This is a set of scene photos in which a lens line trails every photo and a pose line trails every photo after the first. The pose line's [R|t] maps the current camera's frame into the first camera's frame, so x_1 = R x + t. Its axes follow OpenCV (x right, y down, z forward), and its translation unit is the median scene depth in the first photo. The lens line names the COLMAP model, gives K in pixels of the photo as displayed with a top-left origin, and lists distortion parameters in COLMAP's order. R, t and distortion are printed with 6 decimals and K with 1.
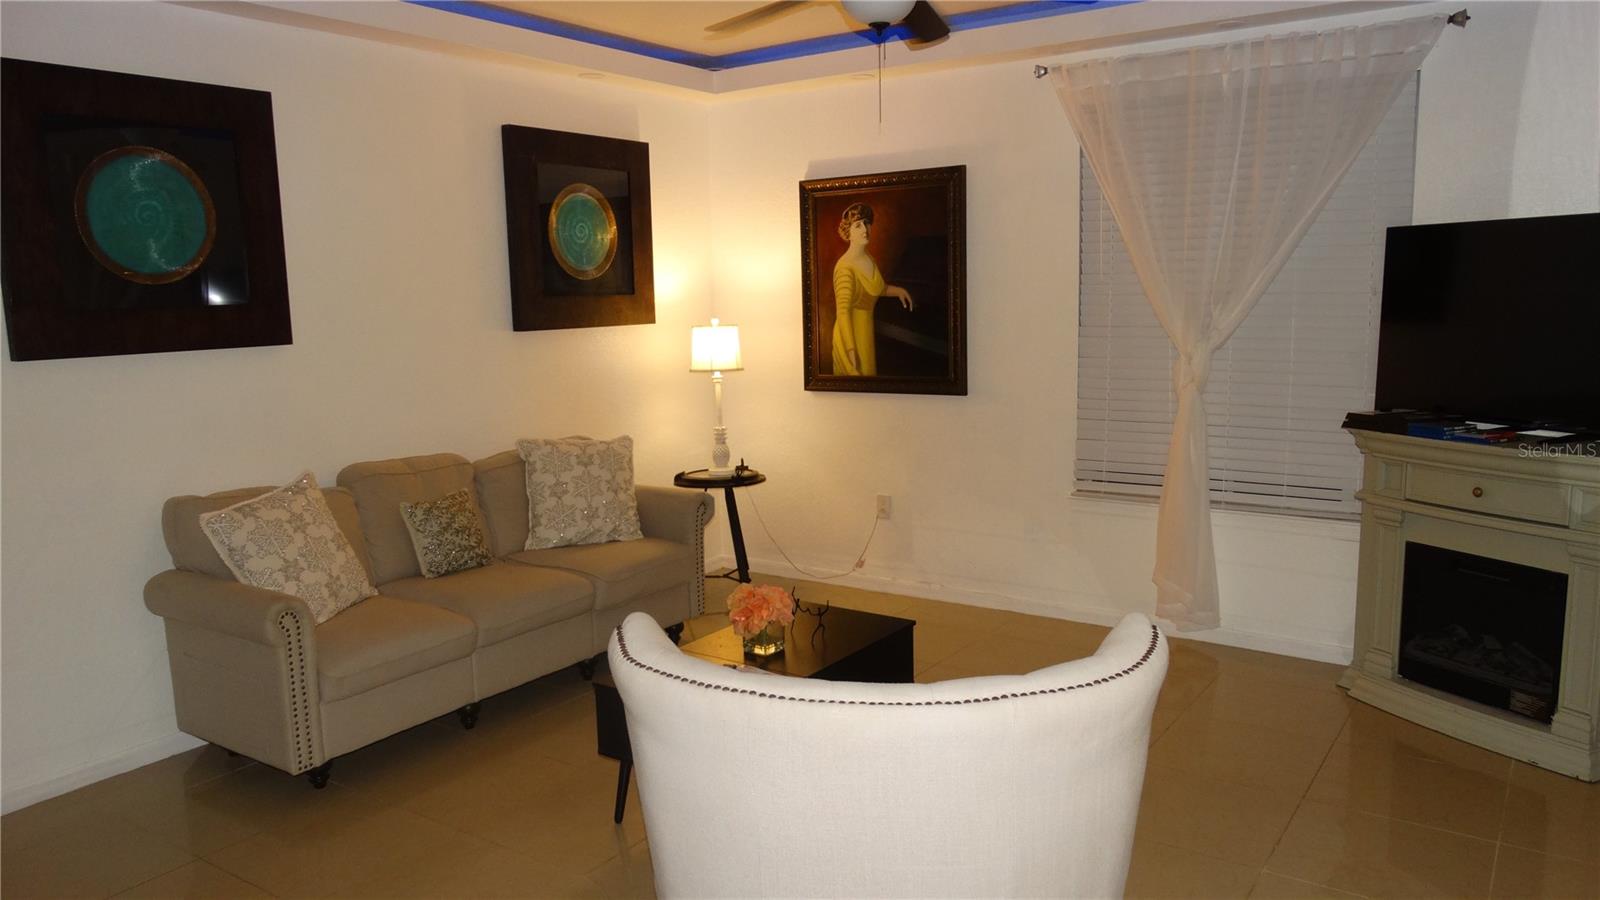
lens RADIAL K [[1122.9, 0, 799.0], [0, 1122.9, 450.6], [0, 0, 1]] dist [-0.003684, 0.000406]
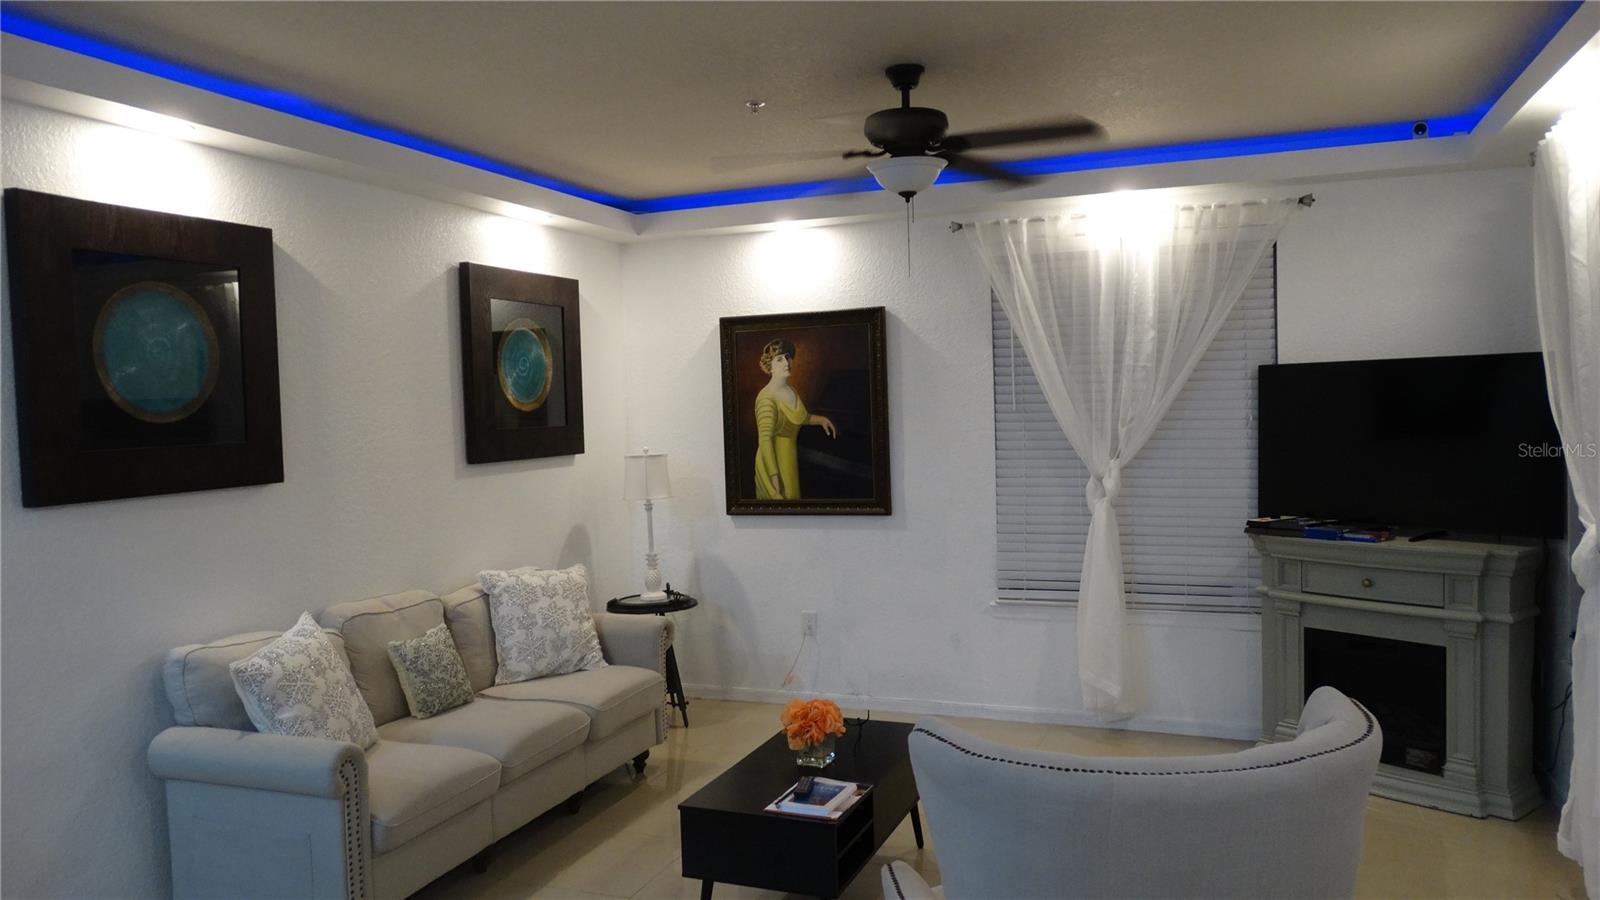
lens RADIAL K [[1122.9, 0, 804.5], [0, 1122.9, 449.9], [0, 0, 1]] dist [-0.003684, 0.000406]
pose [[0.972380, -0.015079, 0.232916, -0.183391], [0.040183, 0.993826, -0.103415, -0.003275], [-0.229919, 0.109918, 0.966983, -0.032631]]
